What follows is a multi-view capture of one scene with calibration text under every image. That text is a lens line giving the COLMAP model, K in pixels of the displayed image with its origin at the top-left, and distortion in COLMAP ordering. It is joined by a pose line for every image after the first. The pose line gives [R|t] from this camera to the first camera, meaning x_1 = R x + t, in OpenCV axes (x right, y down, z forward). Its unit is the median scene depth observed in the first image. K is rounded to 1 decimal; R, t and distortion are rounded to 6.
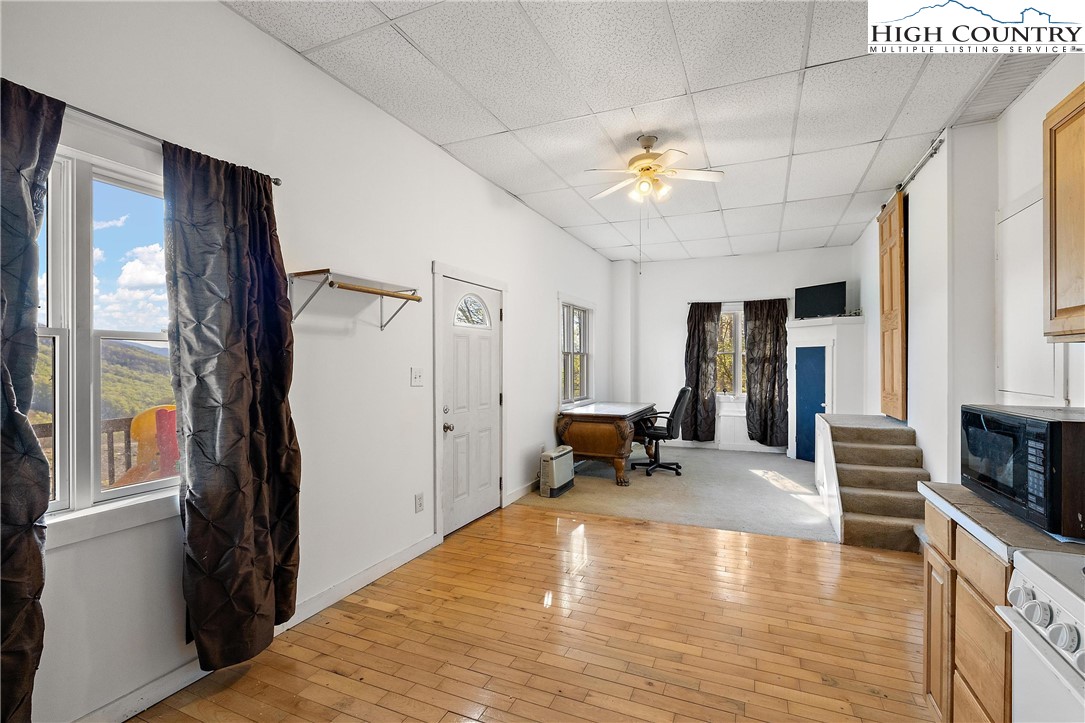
lens RADIAL K [[492.1, 0, 544.3], [0, 492.1, 363.1], [0, 0, 1]] dist [0.001190, 0.000066]
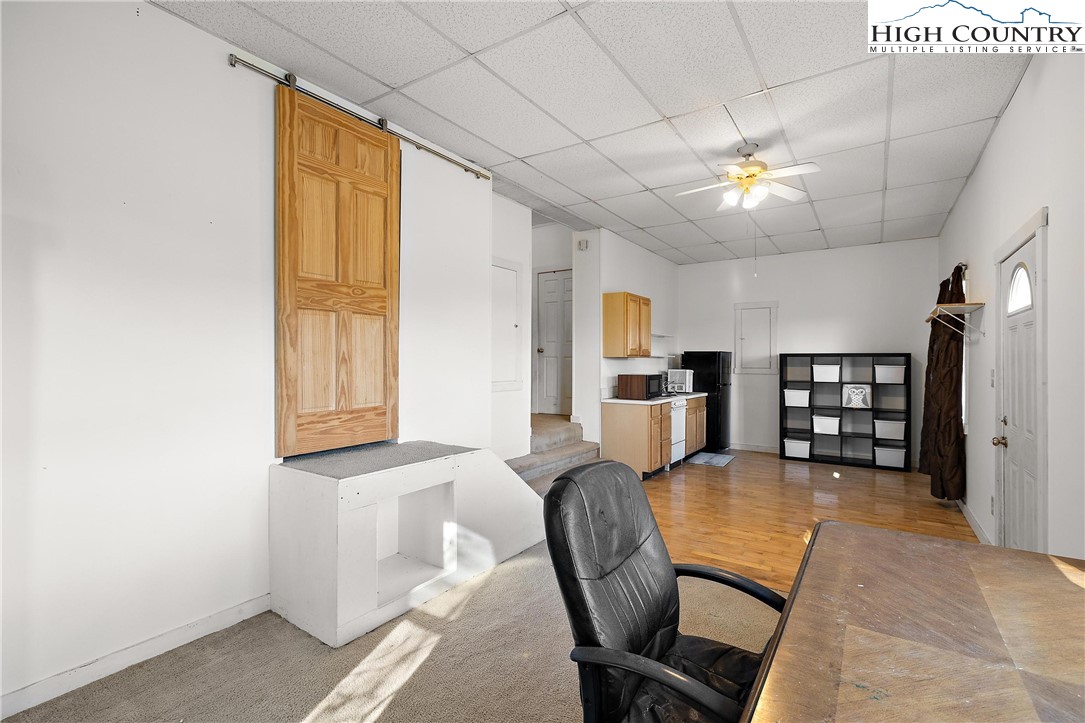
lens RADIAL K [[492.1, 0, 540.8], [0, 492.1, 361.4], [0, 0, 1]] dist [0.001190, 0.000066]
pose [[-0.983211, 0.001146, 0.182468, 0.435785], [0.001321, 0.999999, 0.000841, -0.001389], [-0.182467, 0.001068, -0.983211, 2.038739]]
